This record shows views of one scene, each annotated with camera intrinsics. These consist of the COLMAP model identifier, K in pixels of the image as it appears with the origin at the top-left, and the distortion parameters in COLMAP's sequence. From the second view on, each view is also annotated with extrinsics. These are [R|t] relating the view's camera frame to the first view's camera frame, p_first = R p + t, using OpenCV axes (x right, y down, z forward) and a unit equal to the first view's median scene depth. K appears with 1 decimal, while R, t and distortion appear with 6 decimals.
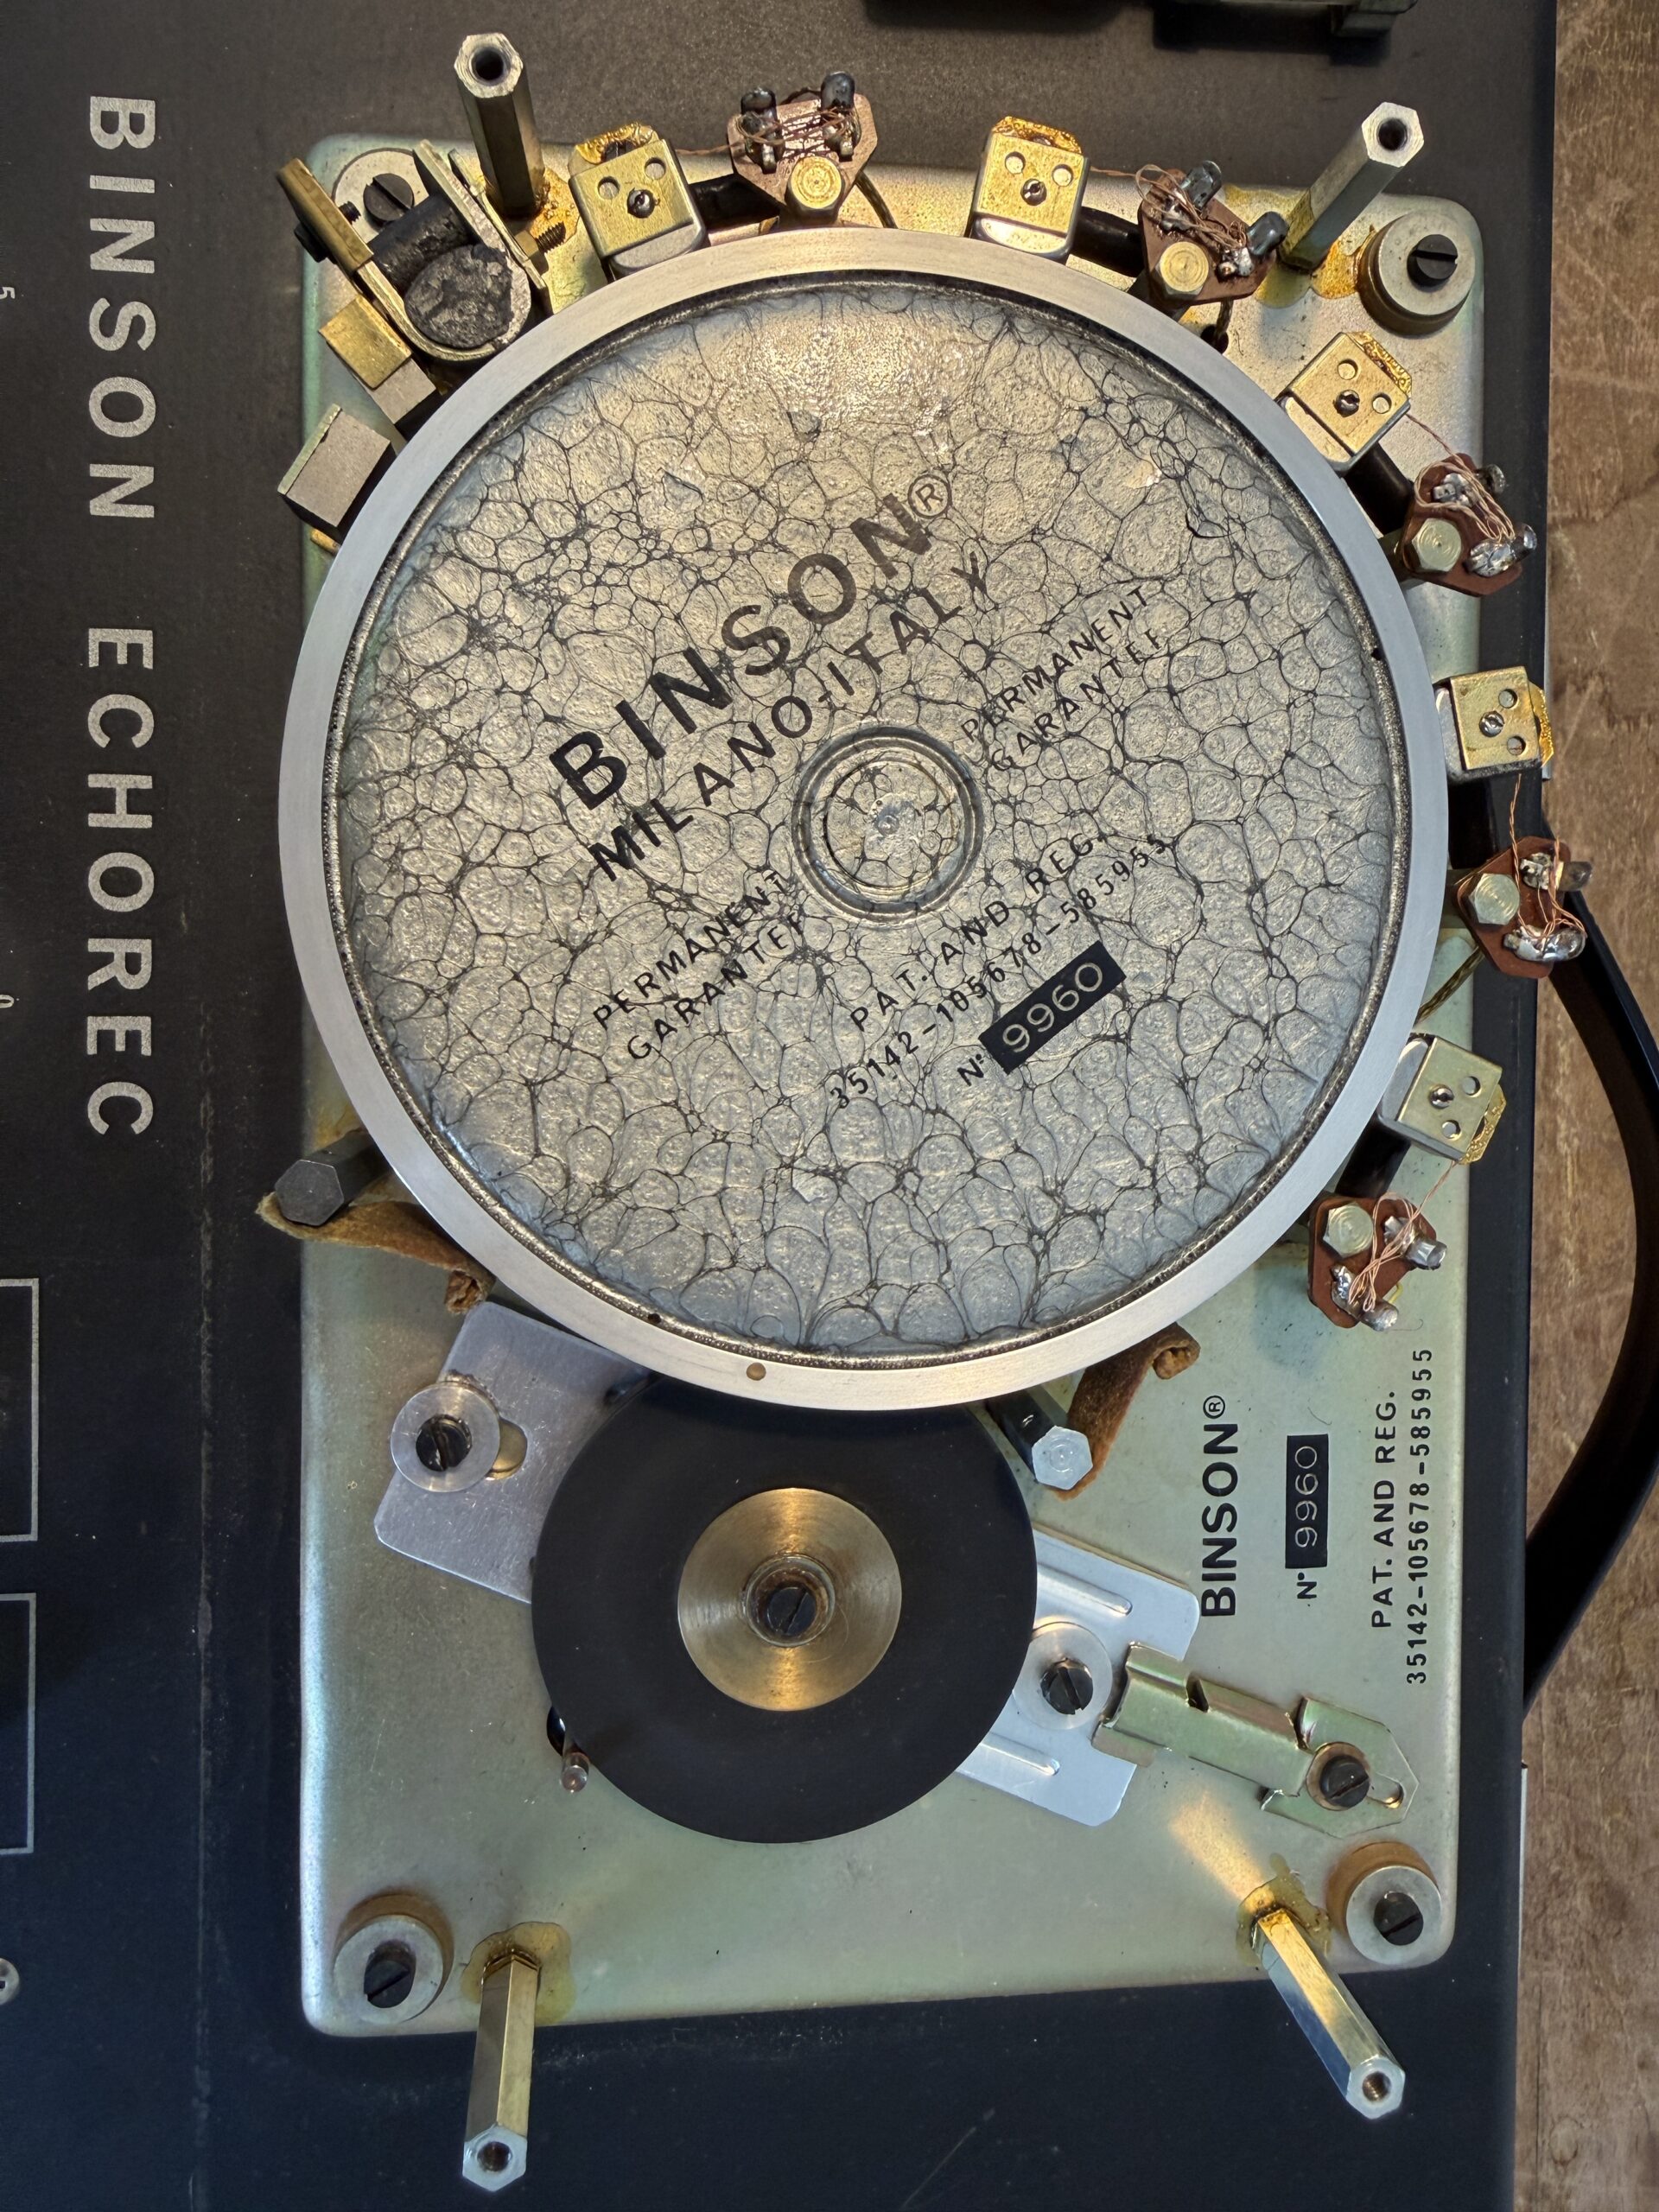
lens RADIAL K [[1679.9, 0, 830.8], [0, 1679.9, 986.5], [0, 0, 1]] dist [-0.002409, -0.003497]
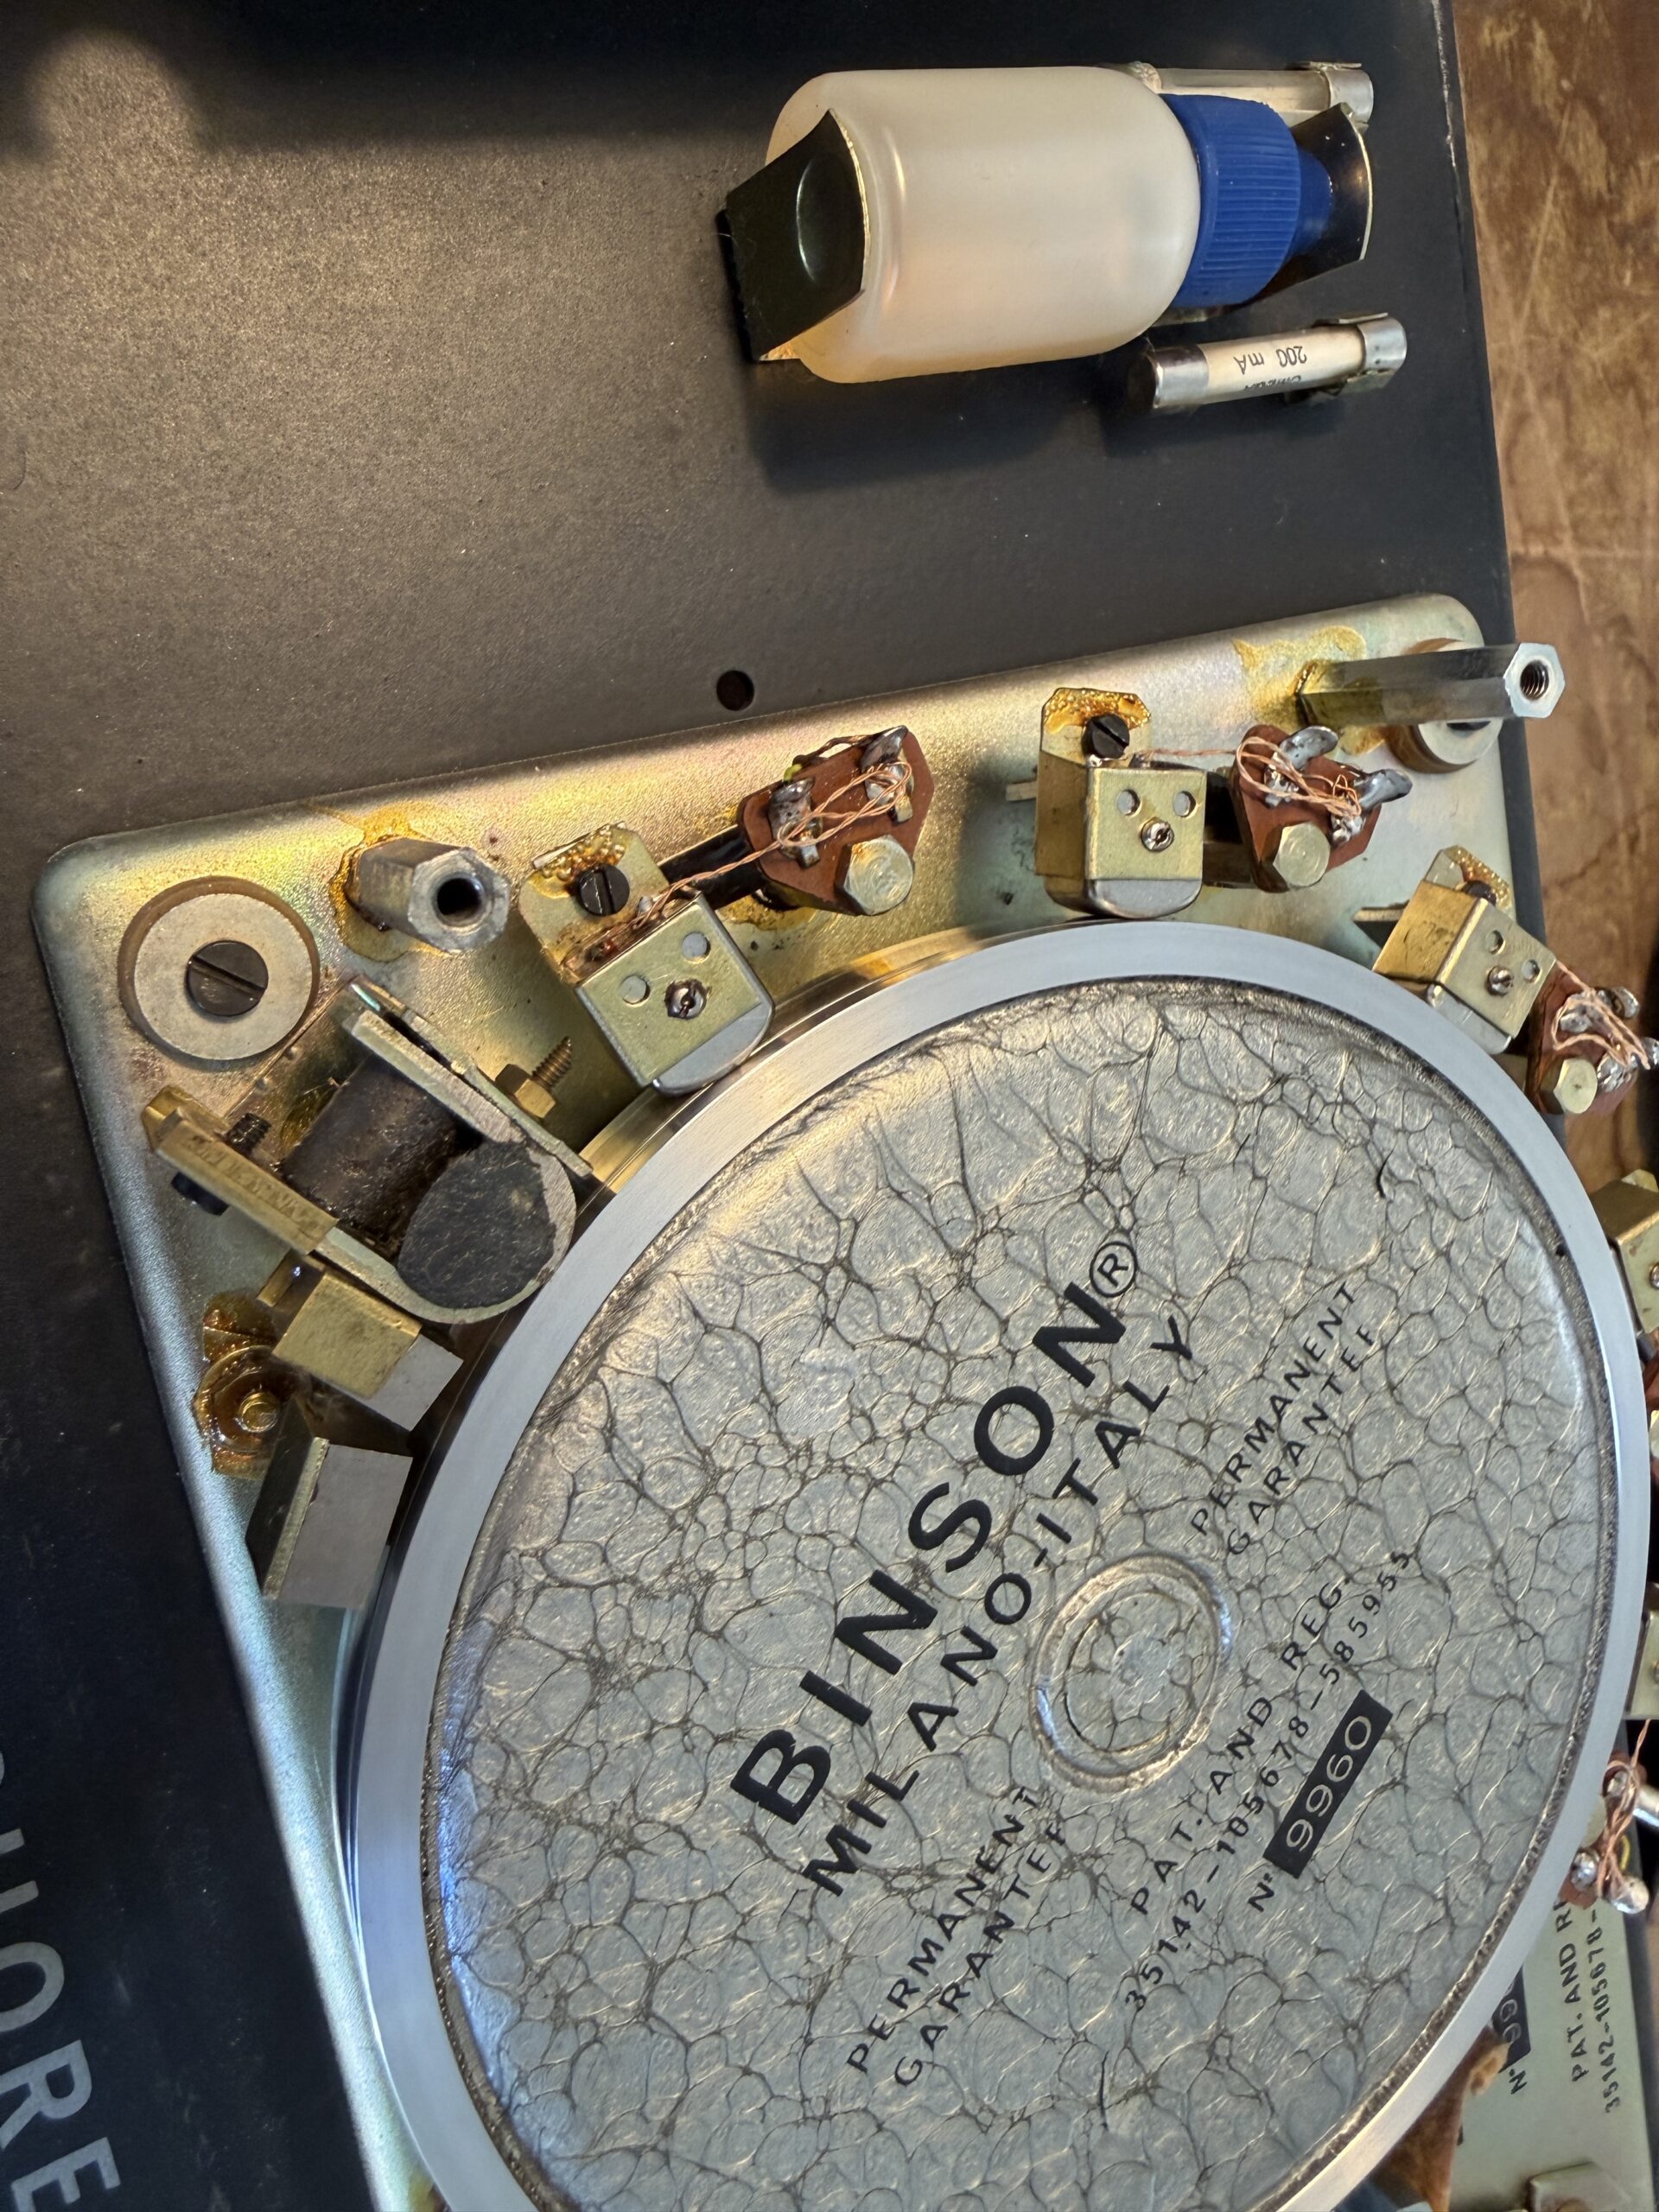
lens RADIAL K [[1632.3, 0, 836.4], [0, 1632.3, 986.4], [0, 0, 1]] dist [0.022044, -0.000758]
pose [[0.928272, -0.232174, 0.290527, -0.242336], [0.193789, 0.968726, 0.154972, -0.549945], [-0.317421, -0.087556, 0.944234, 0.343063]]
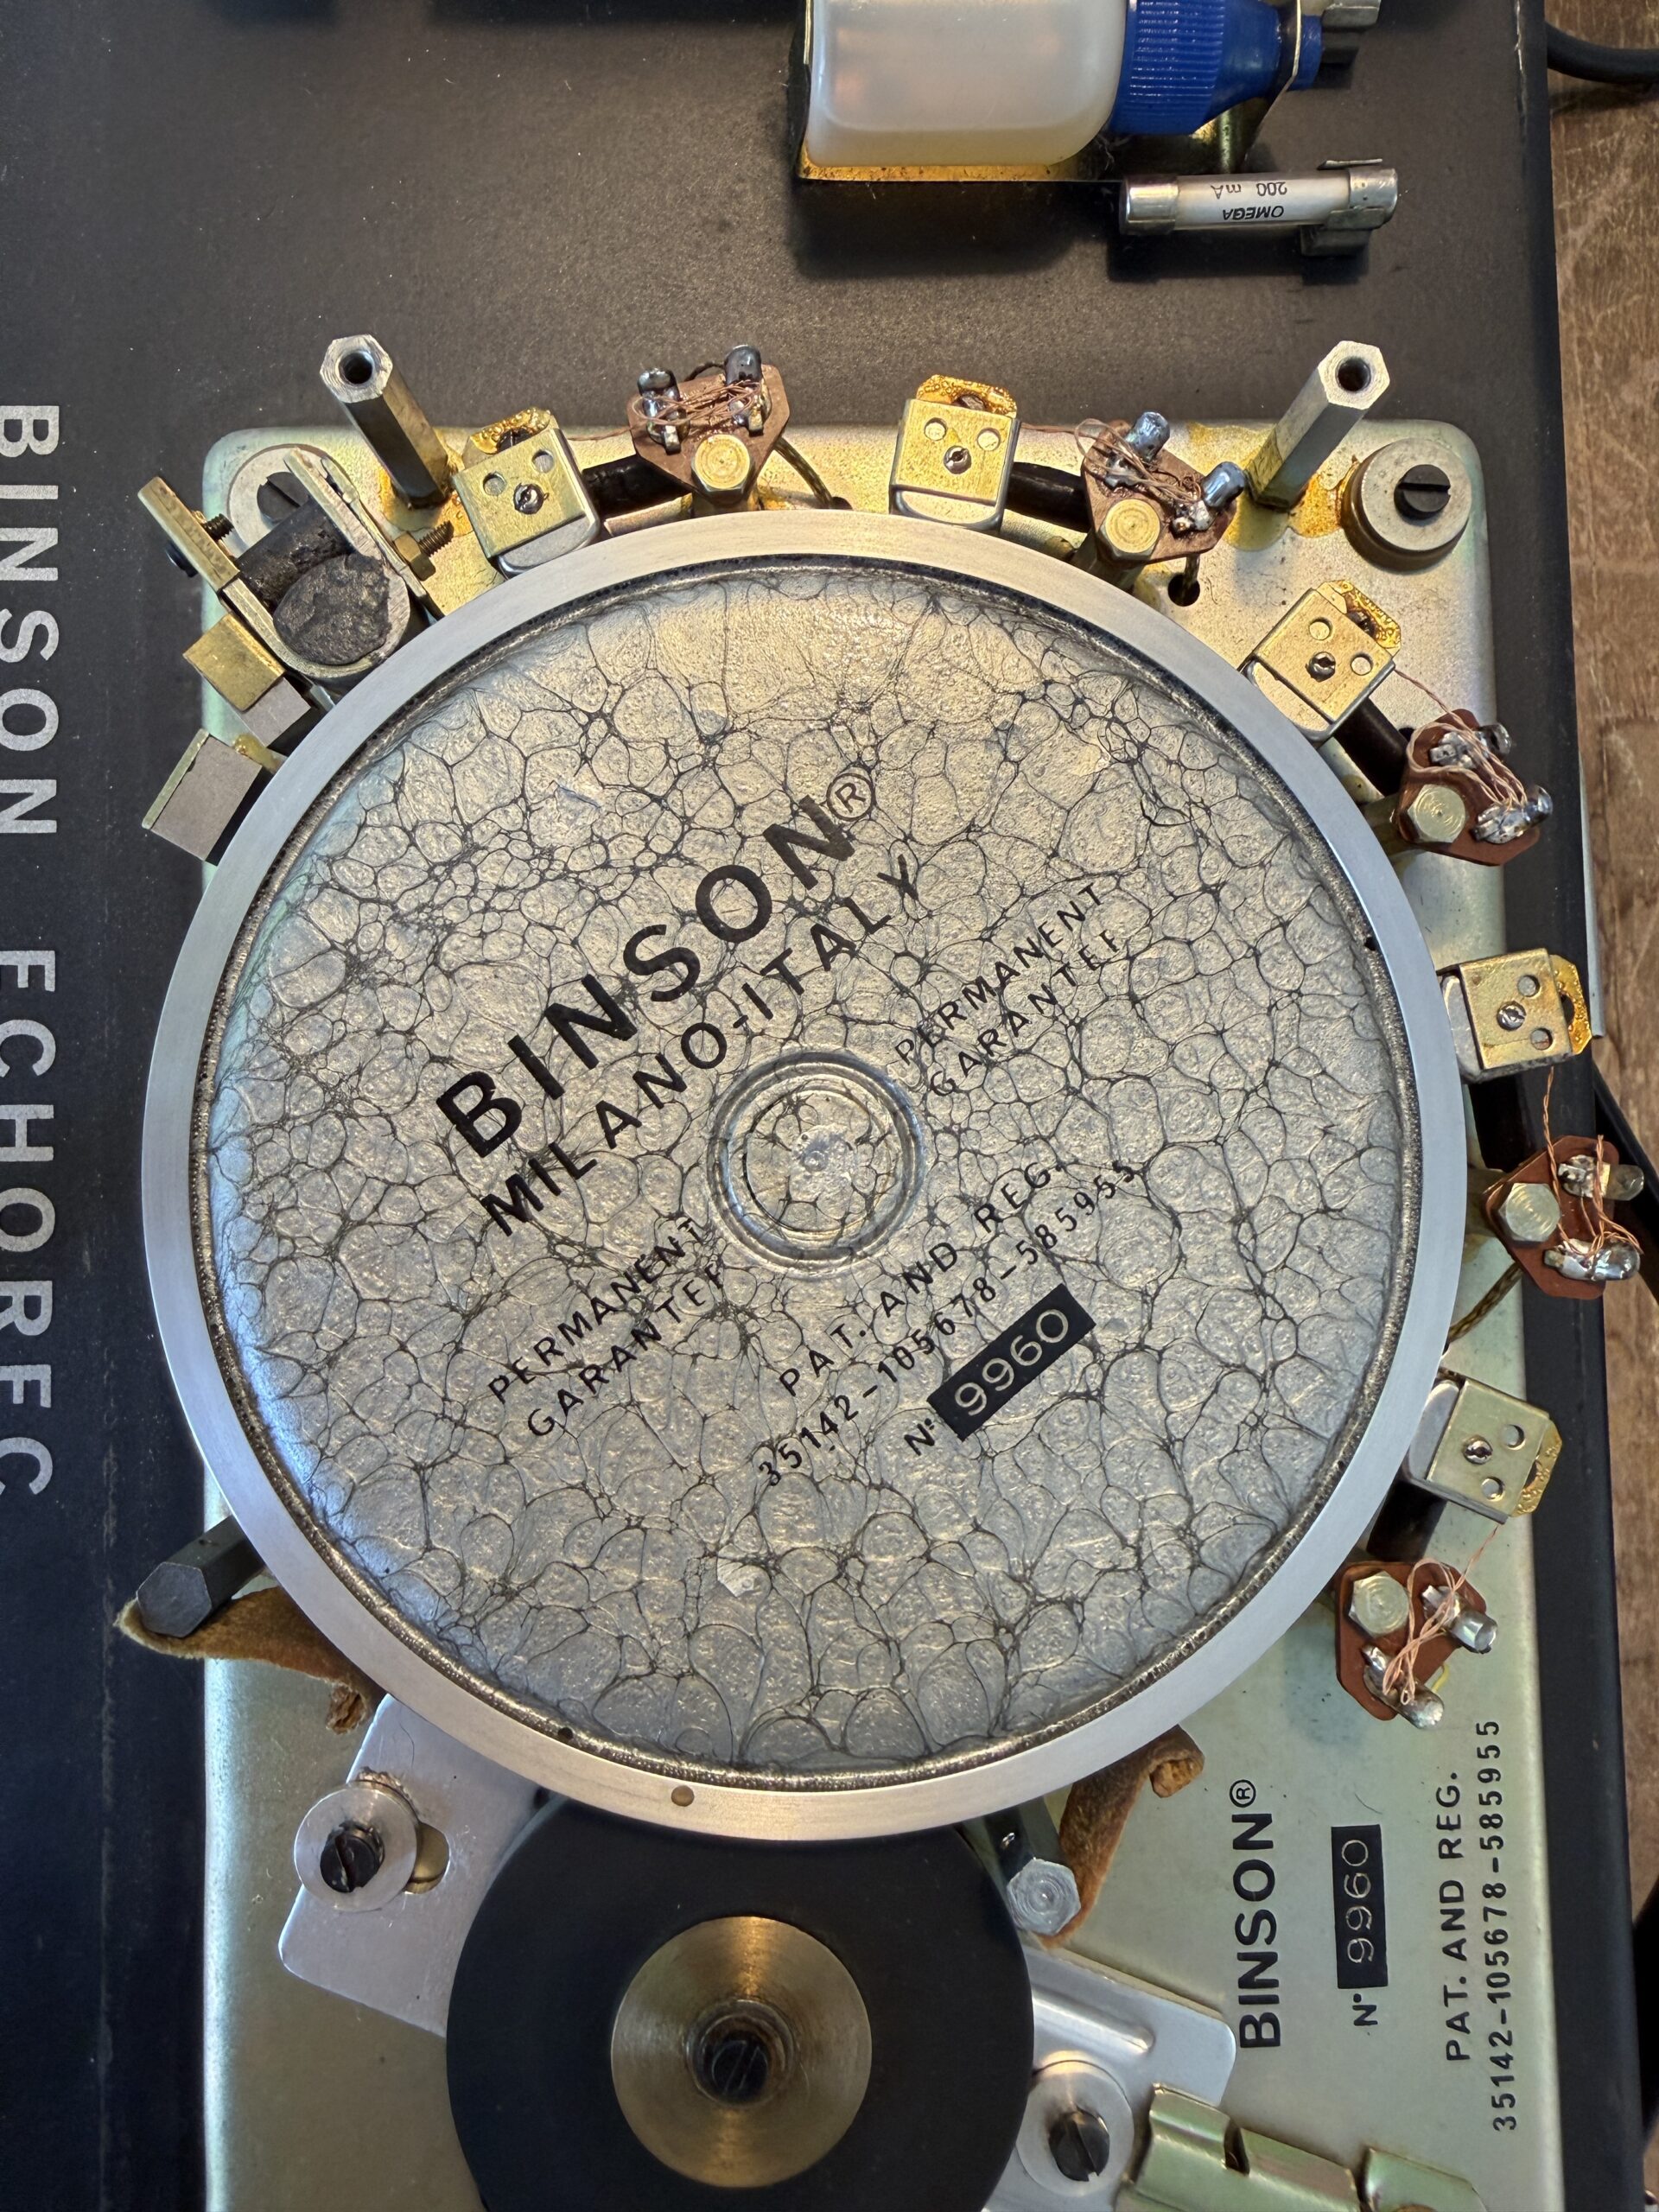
lens RADIAL K [[1670.9, 0, 821.9], [0, 1670.9, 996.2], [0, 0, 1]] dist [0.010640, -0.003575]
pose [[0.996917, -0.033167, -0.071114, 0.102541], [0.027419, 0.996391, -0.080334, -0.111407], [0.073521, 0.078136, 0.994228, 0.111009]]
